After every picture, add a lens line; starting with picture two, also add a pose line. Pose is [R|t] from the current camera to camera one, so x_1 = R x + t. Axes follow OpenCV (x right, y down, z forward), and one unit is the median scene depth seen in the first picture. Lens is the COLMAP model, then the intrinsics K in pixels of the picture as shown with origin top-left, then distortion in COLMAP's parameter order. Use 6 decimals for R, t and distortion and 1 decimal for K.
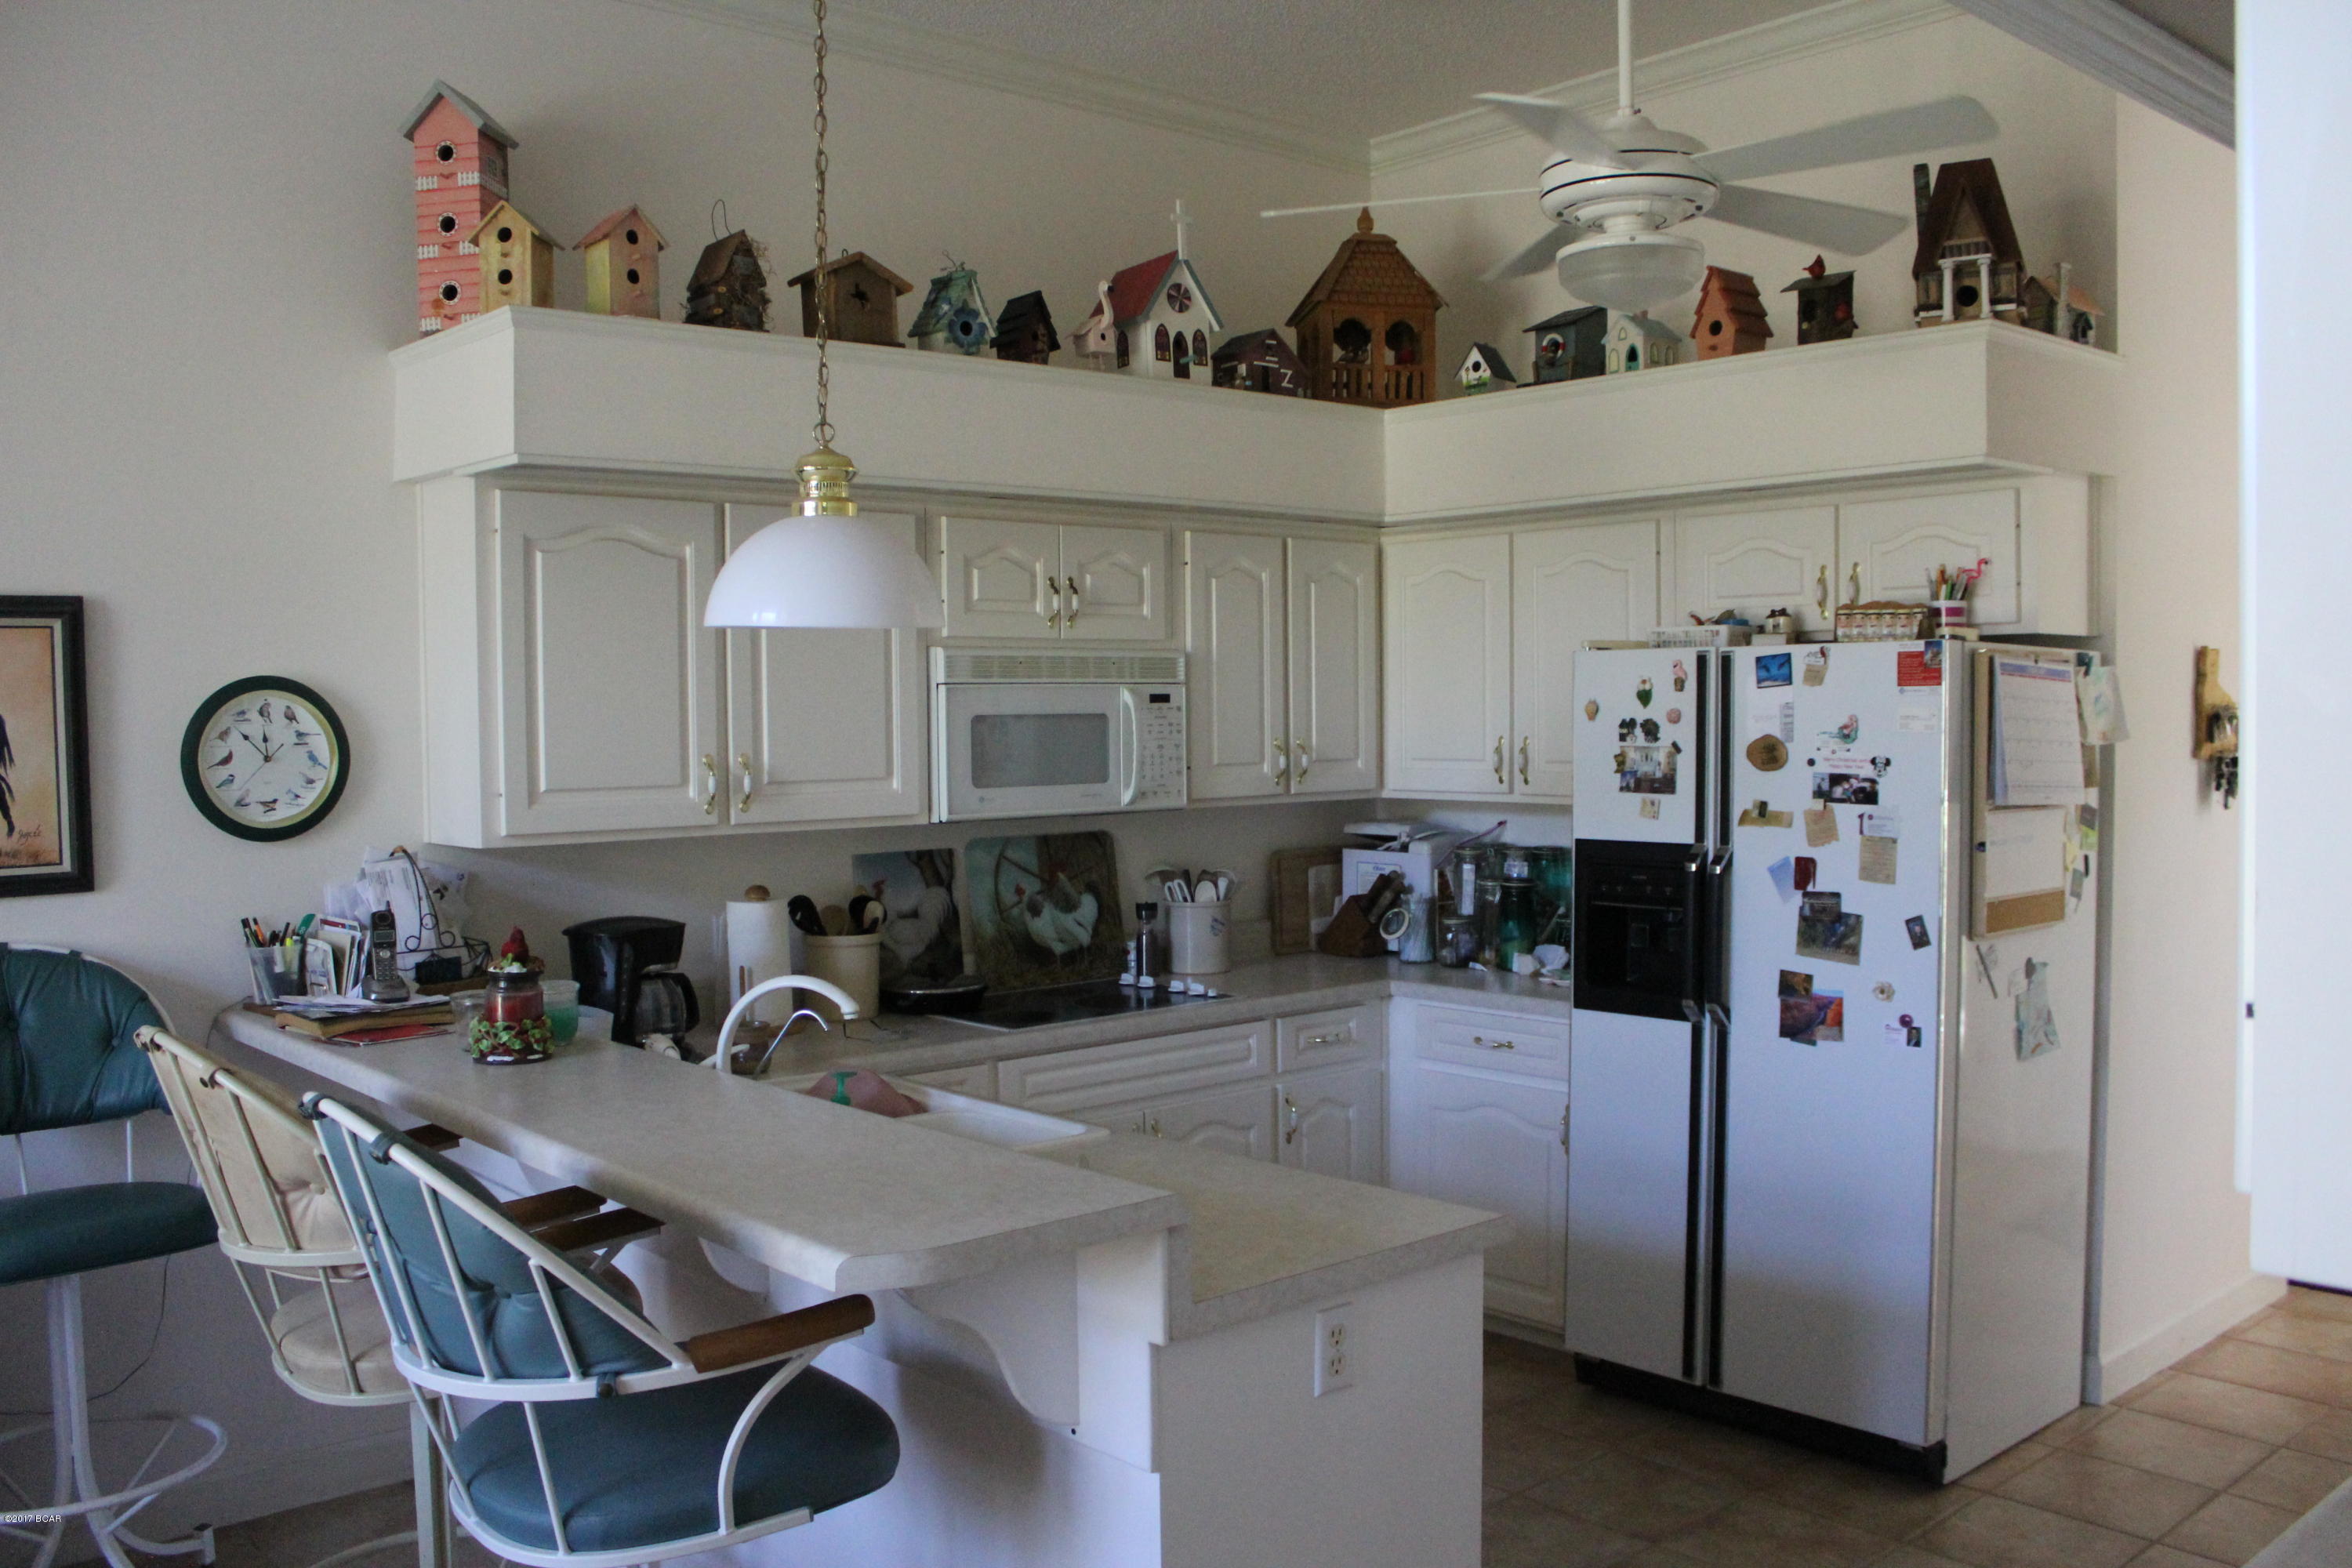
lens RADIAL K [[1963.3, 0, 1180.1], [0, 1963.3, 790.4], [0, 0, 1]] dist [-0.148864, 0.120773]
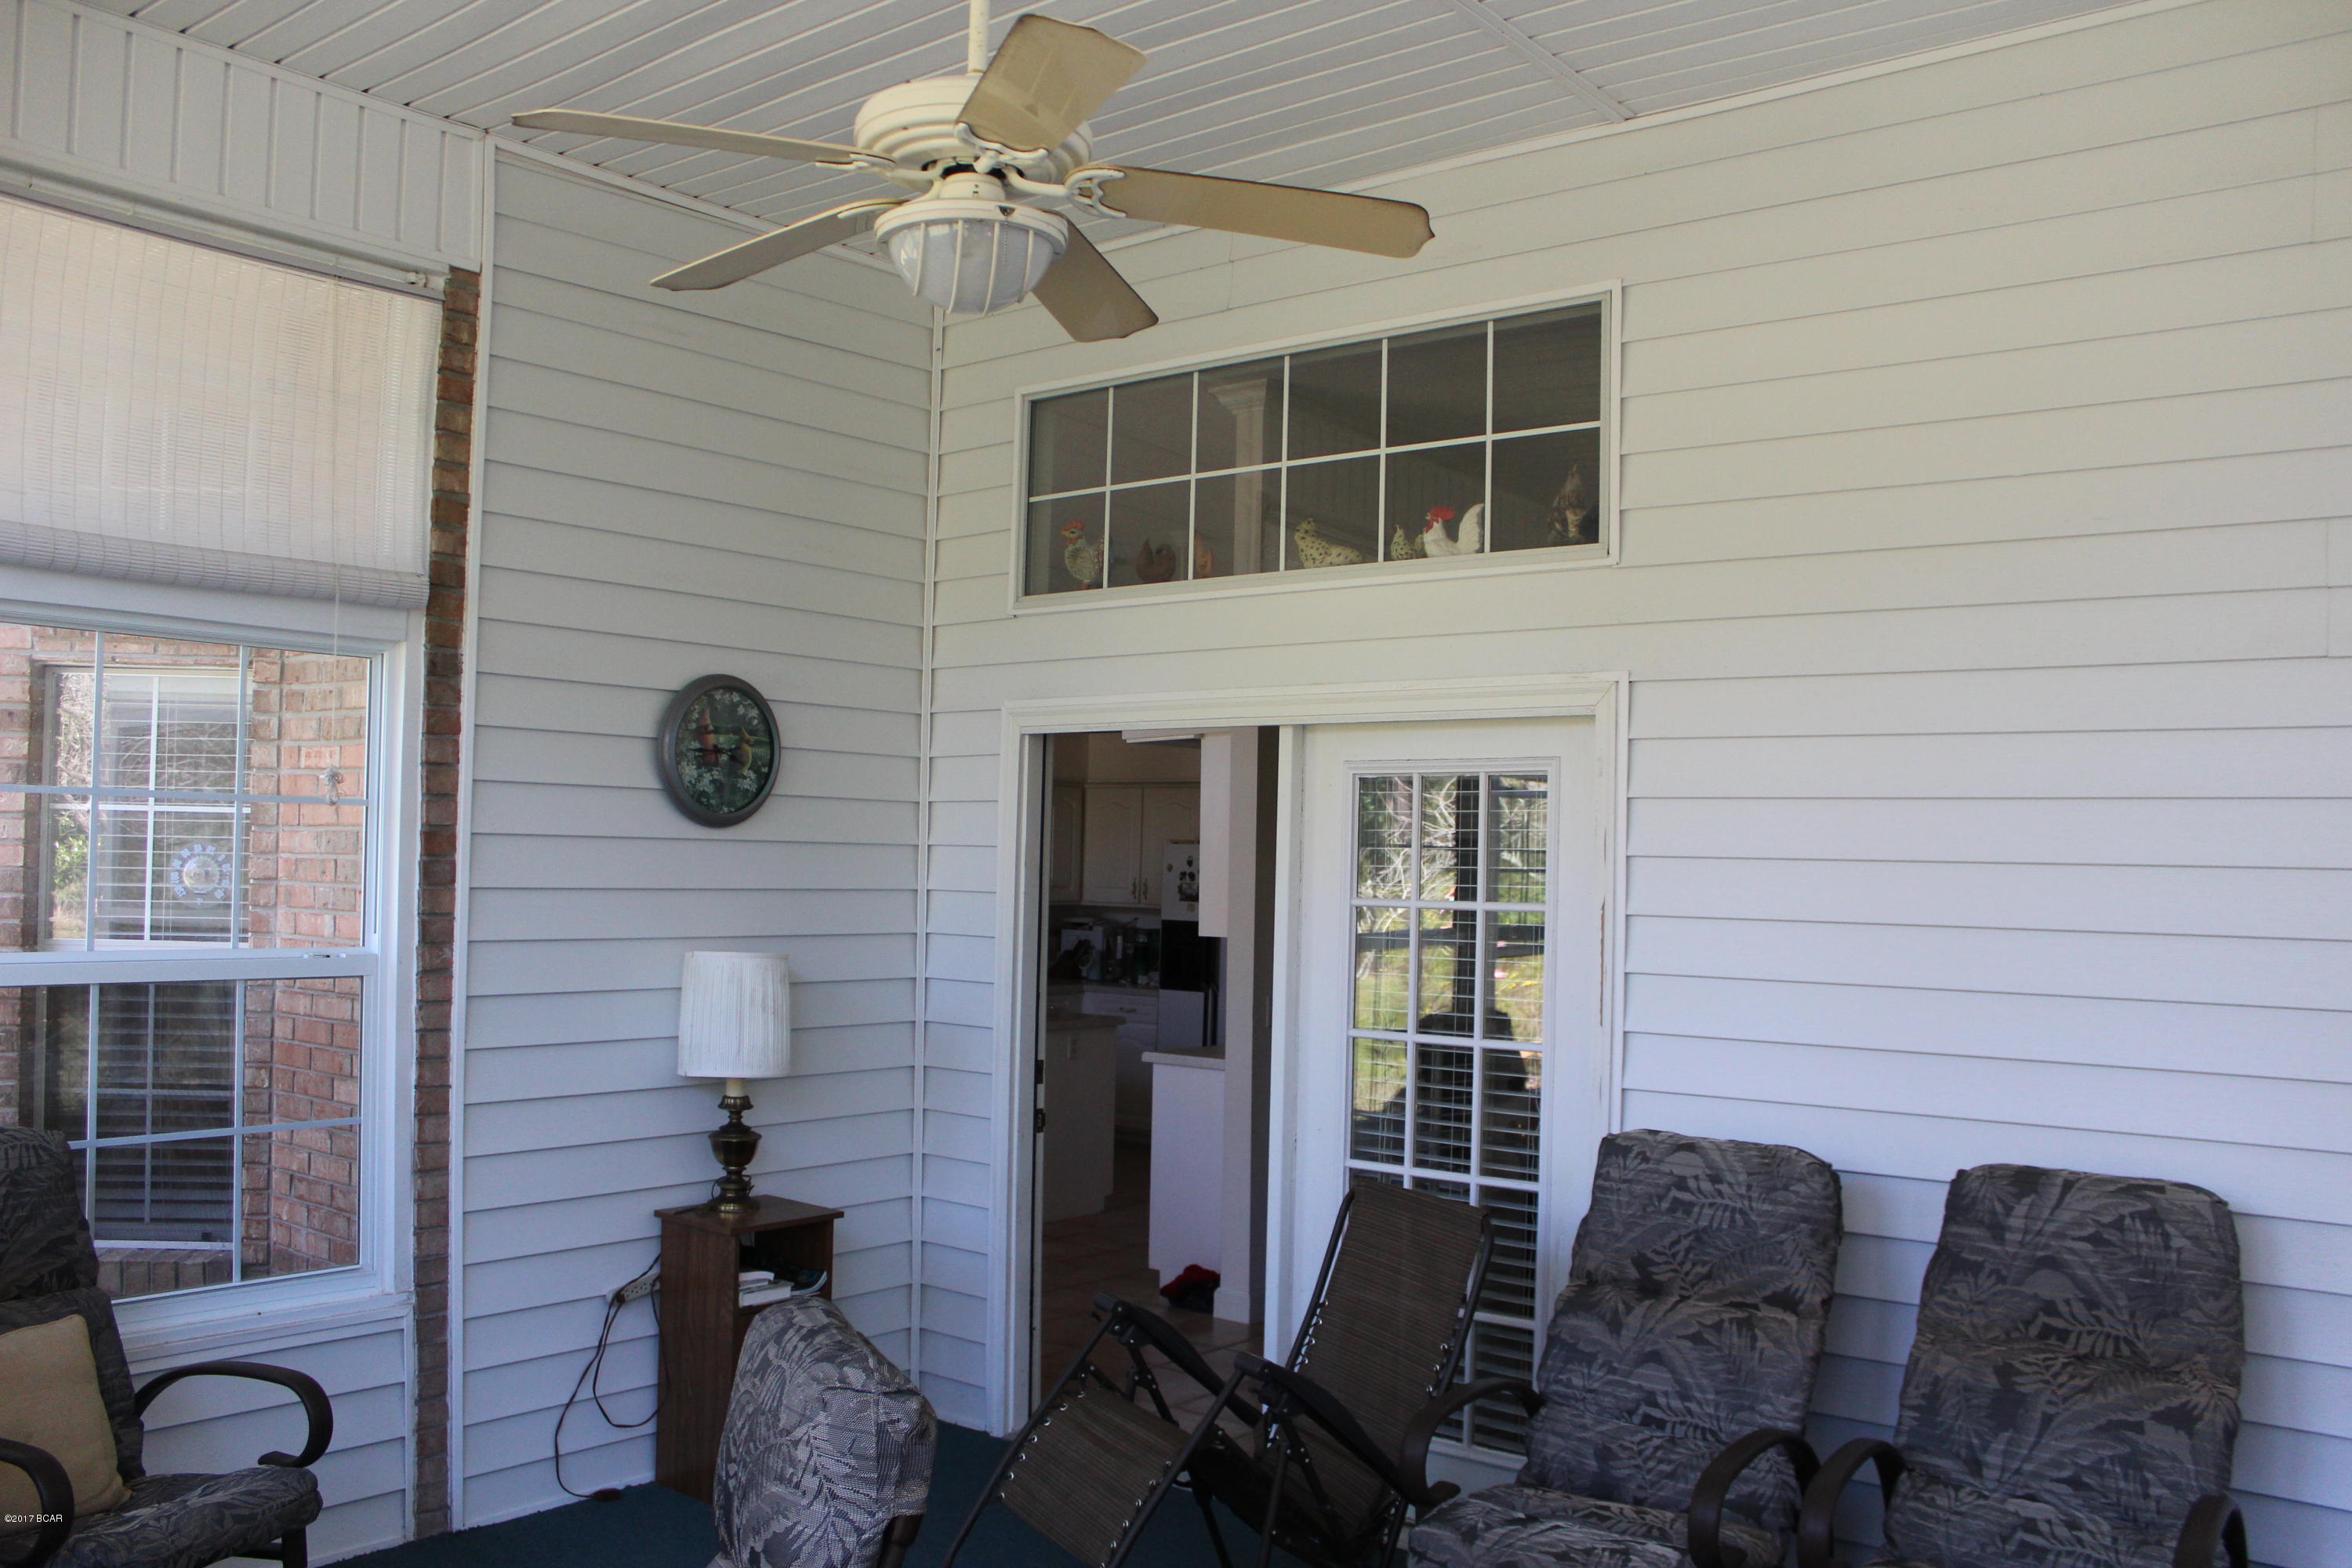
lens RADIAL K [[1963.3, 0, 1175.4], [0, 1963.3, 788.5], [0, 0, 1]] dist [-0.148864, 0.120773]
pose [[0.986164, 0.038984, 0.161127, -0.174075], [-0.027200, 0.996835, -0.074707, 0.041224], [-0.163529, 0.069291, 0.984102, -1.357403]]
